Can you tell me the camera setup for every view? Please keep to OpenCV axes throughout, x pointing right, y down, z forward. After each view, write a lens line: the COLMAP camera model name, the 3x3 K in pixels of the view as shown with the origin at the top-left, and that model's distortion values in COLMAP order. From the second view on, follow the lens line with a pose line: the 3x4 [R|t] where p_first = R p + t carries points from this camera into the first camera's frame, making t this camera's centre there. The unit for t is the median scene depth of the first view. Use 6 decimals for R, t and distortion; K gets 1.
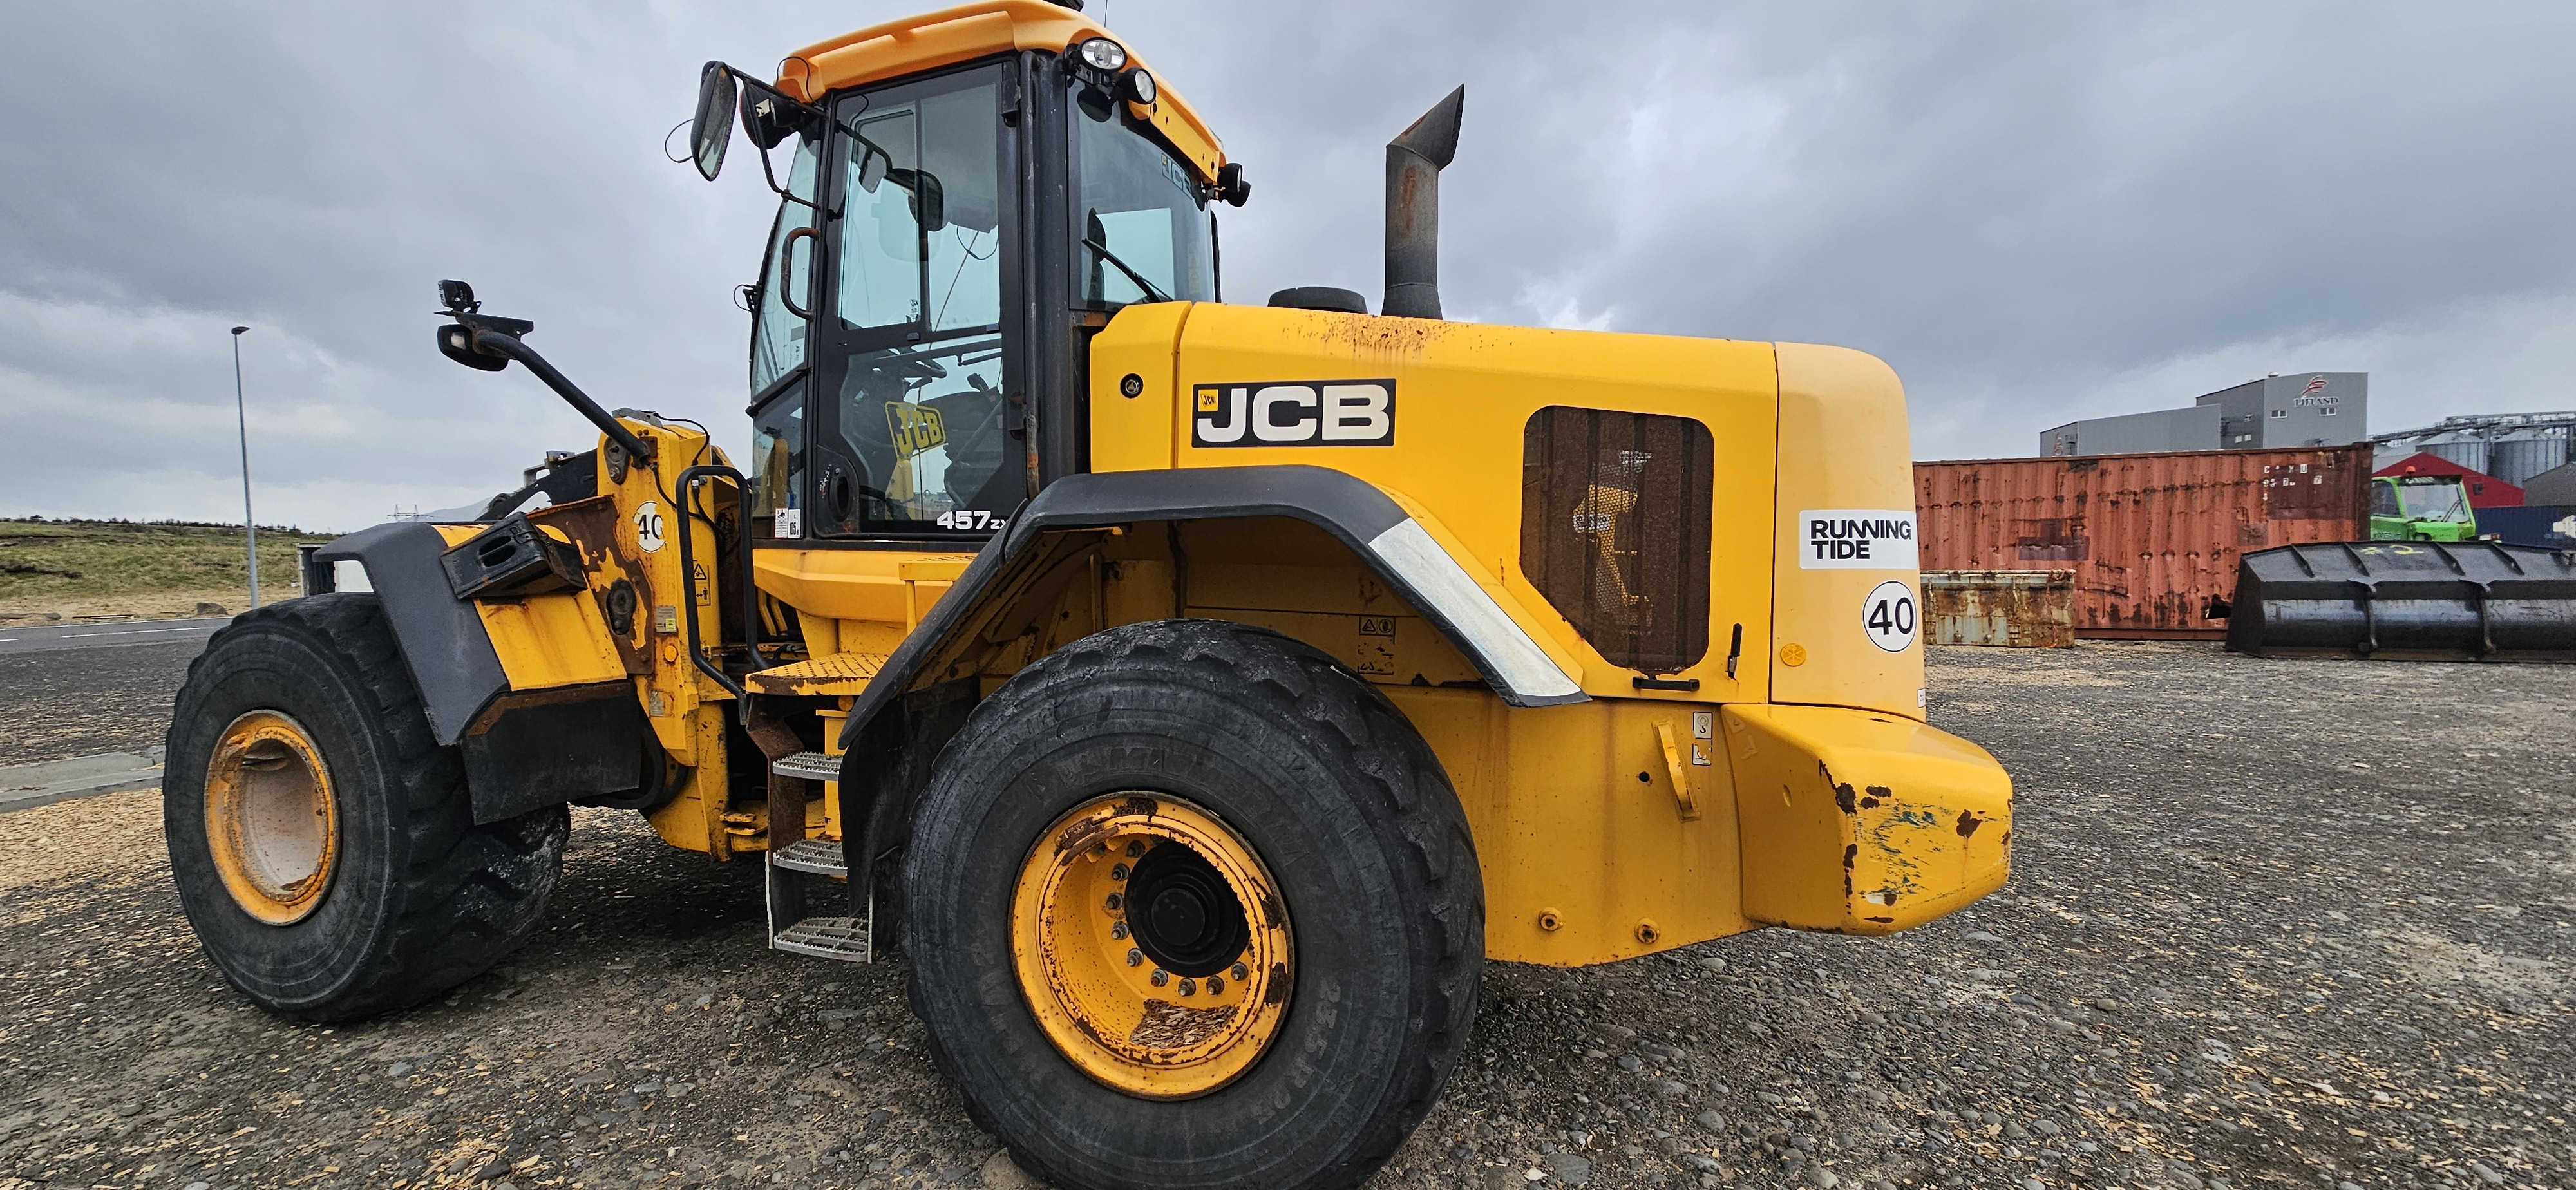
lens RADIAL K [[1040.1, 0, 1284.3], [0, 1040.1, 574.3], [0, 0, 1]] dist [-0.000093, 0.003937]
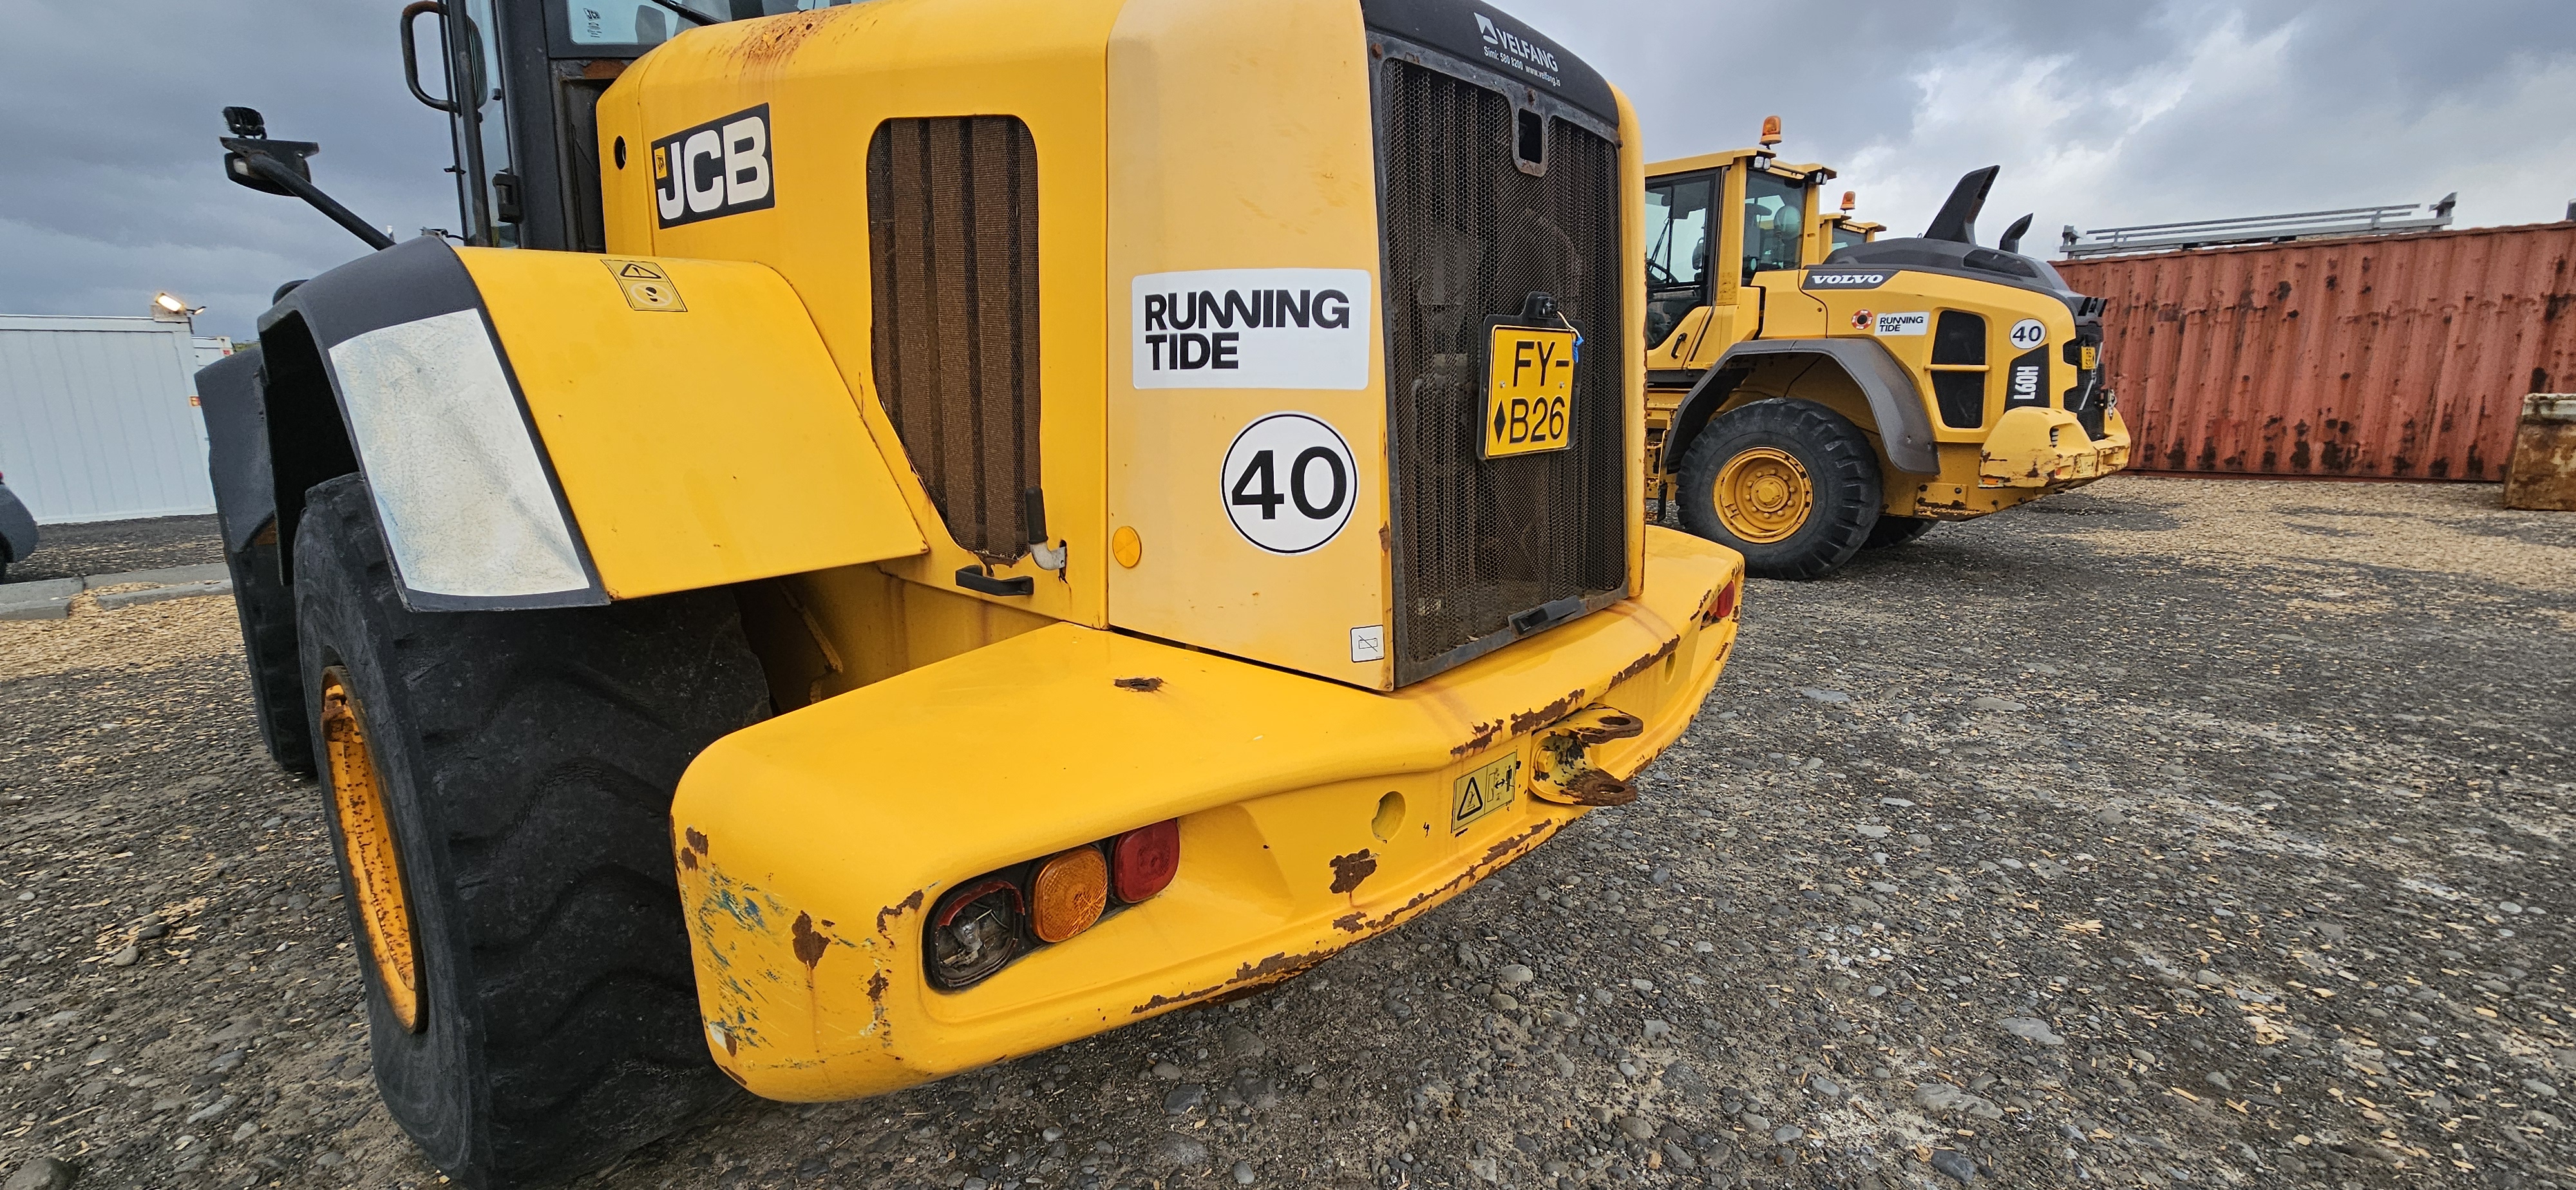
lens RADIAL K [[1058.7, 0, 1292.2], [0, 1058.7, 577.0], [0, 0, 1]] dist [0.001696, 0.000077]
pose [[0.913617, 0.070128, -0.400481, 0.774577], [-0.000558, 0.985227, 0.171250, -0.003294], [0.406575, -0.156234, 0.900160, 0.510674]]
